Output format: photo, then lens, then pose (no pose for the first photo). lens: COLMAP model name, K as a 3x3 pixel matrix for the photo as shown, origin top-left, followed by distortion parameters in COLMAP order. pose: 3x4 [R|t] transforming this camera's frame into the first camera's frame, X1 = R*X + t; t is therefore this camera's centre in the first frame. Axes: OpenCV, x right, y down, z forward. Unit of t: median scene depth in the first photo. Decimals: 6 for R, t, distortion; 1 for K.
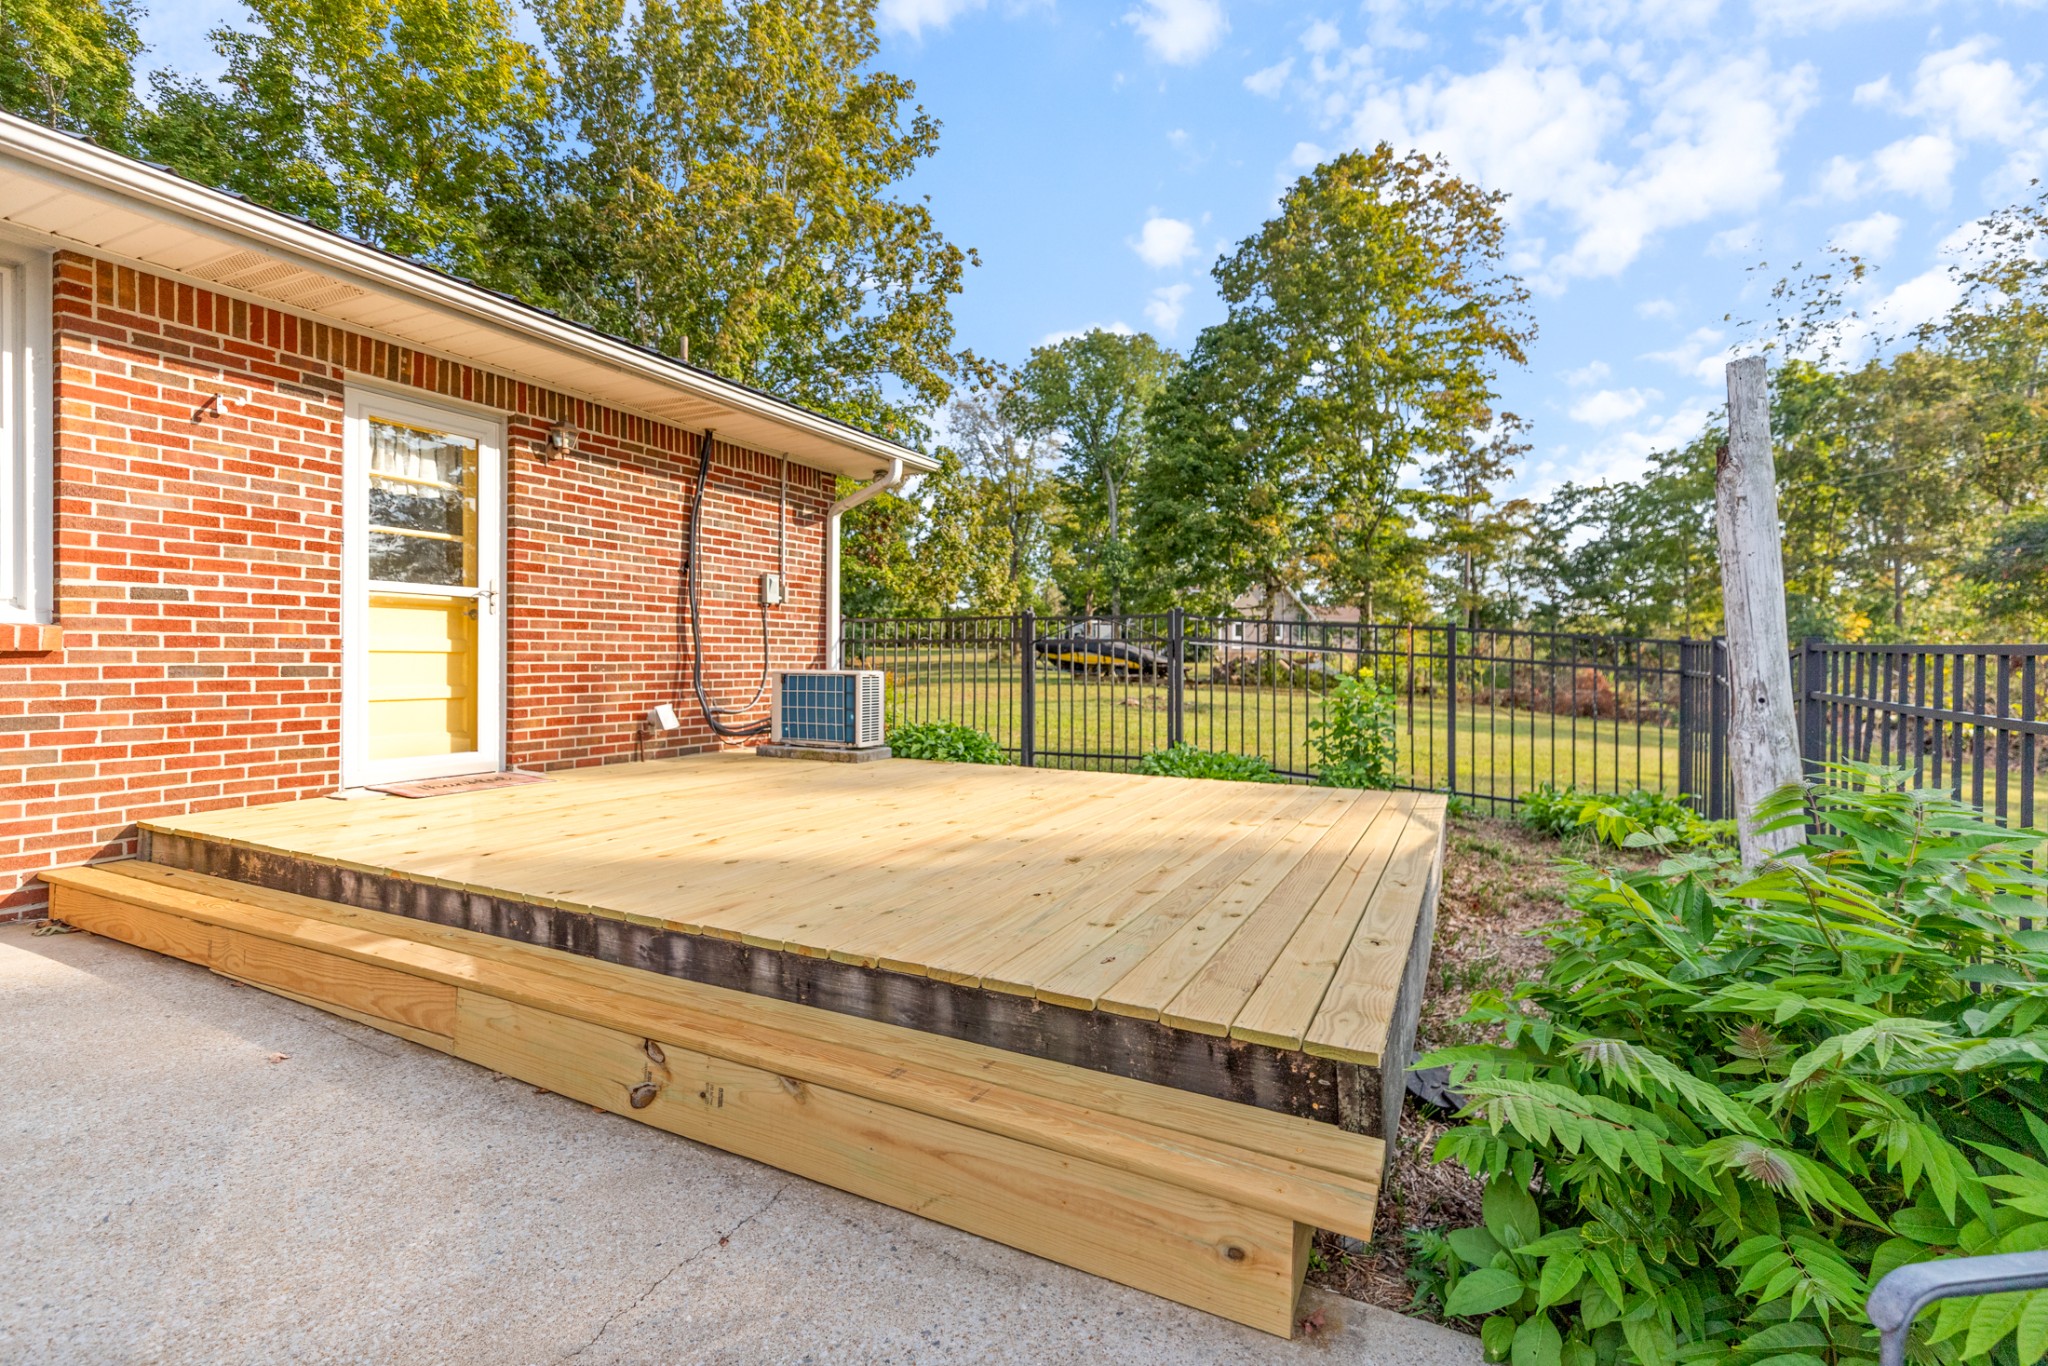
lens RADIAL K [[927.4, 0, 1015.3], [0, 927.4, 669.4], [0, 0, 1]] dist [0.003681, 0.000473]
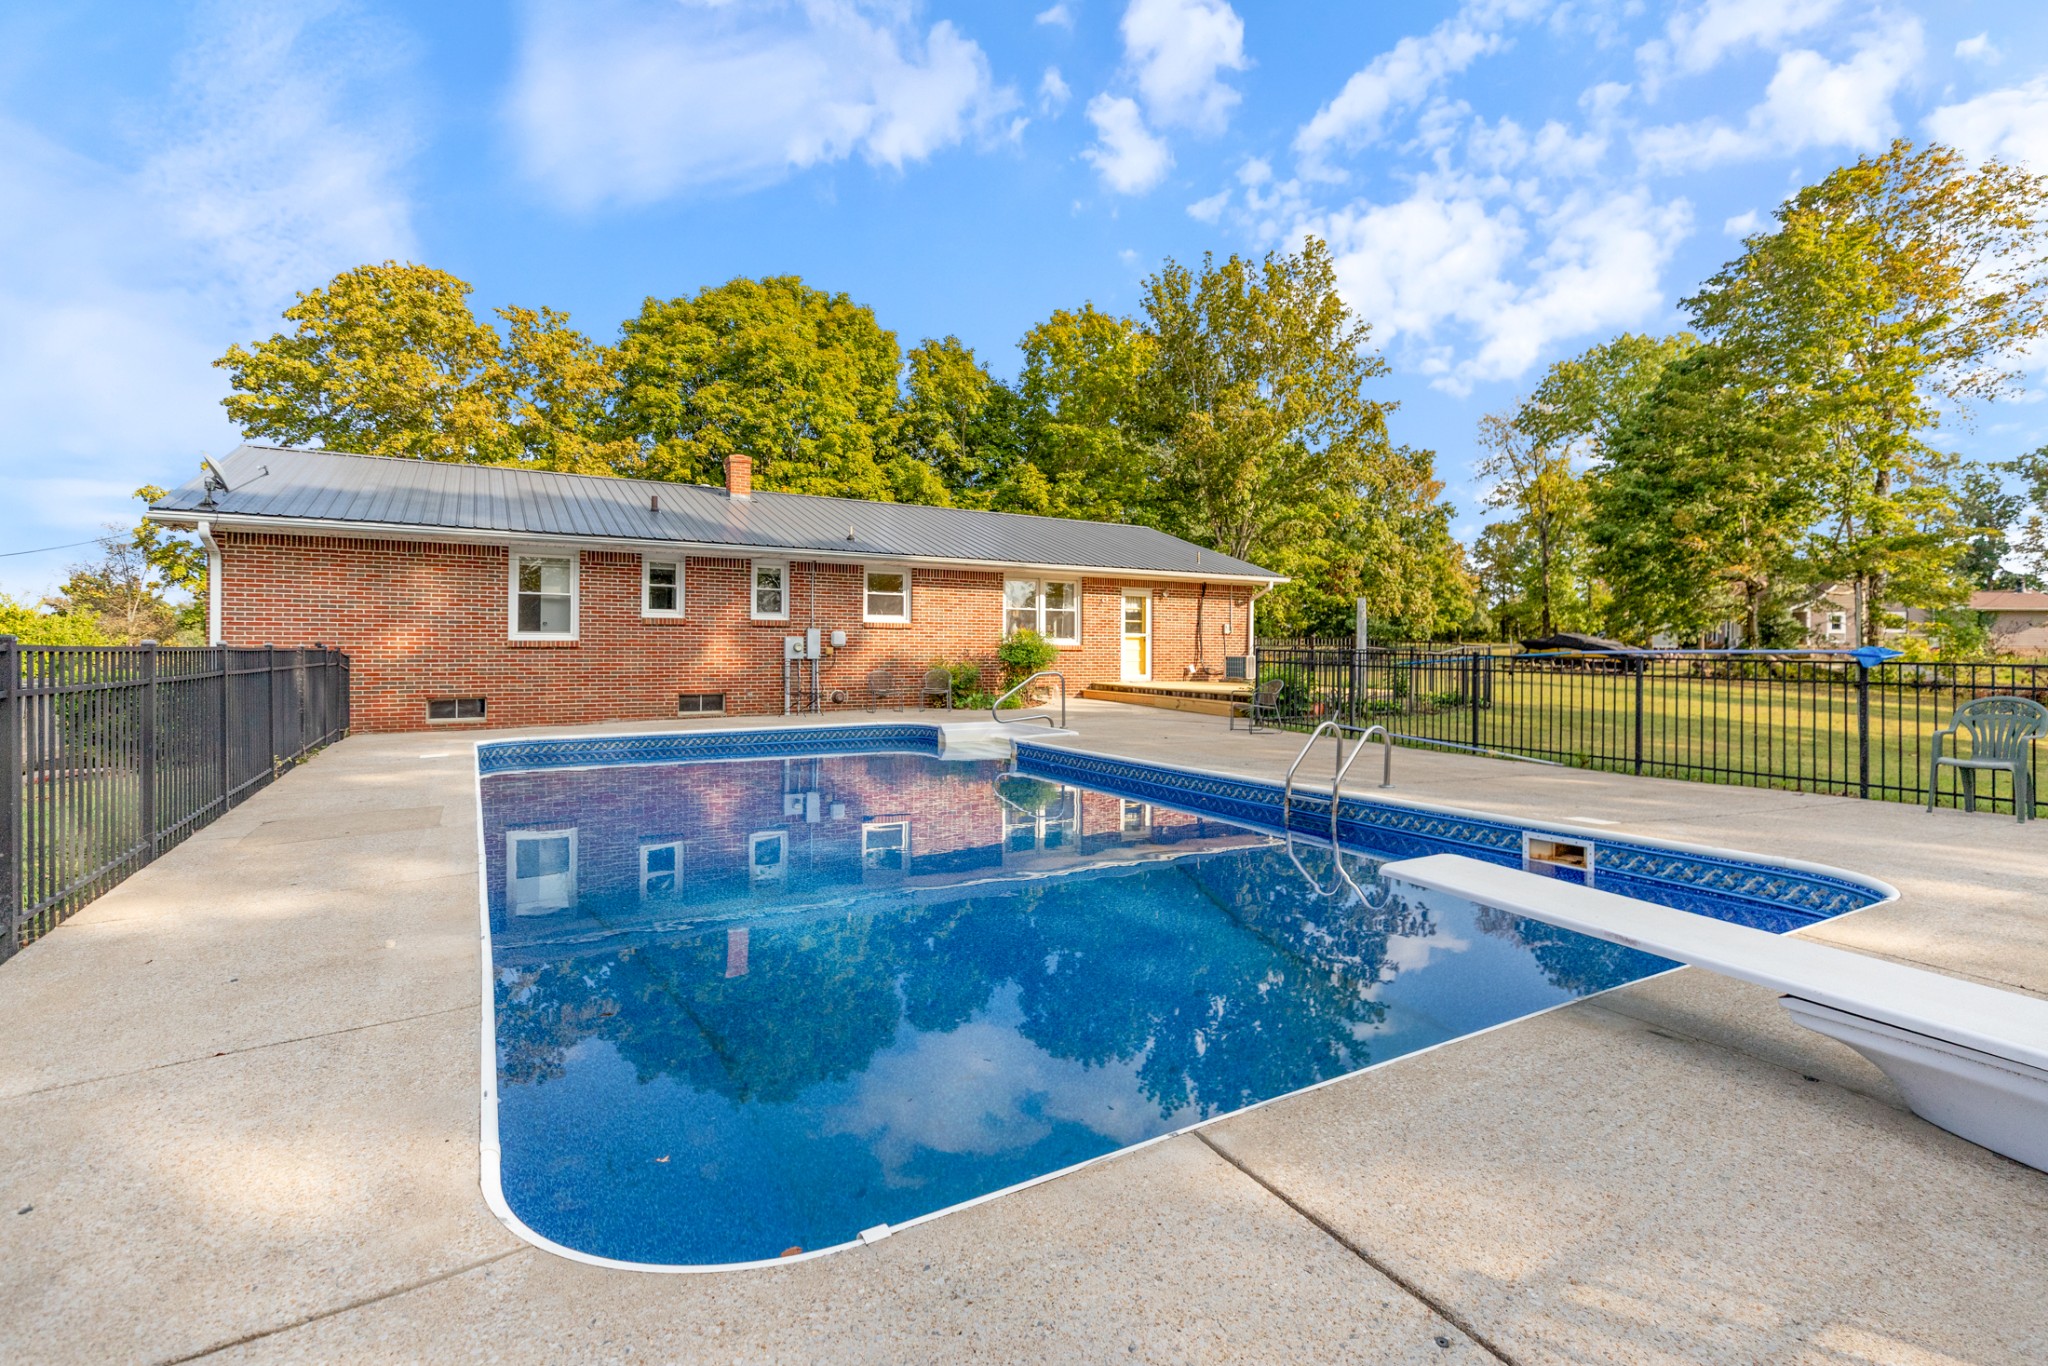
lens RADIAL K [[927.4, 0, 1027.7], [0, 927.4, 665.9], [0, 0, 1]] dist [0.003681, 0.000473]
pose [[0.837441, 0.010602, -0.546425, 0.943479], [-0.009674, 0.999943, 0.004575, 0.029382], [0.546443, 0.001455, 0.837495, -2.098337]]
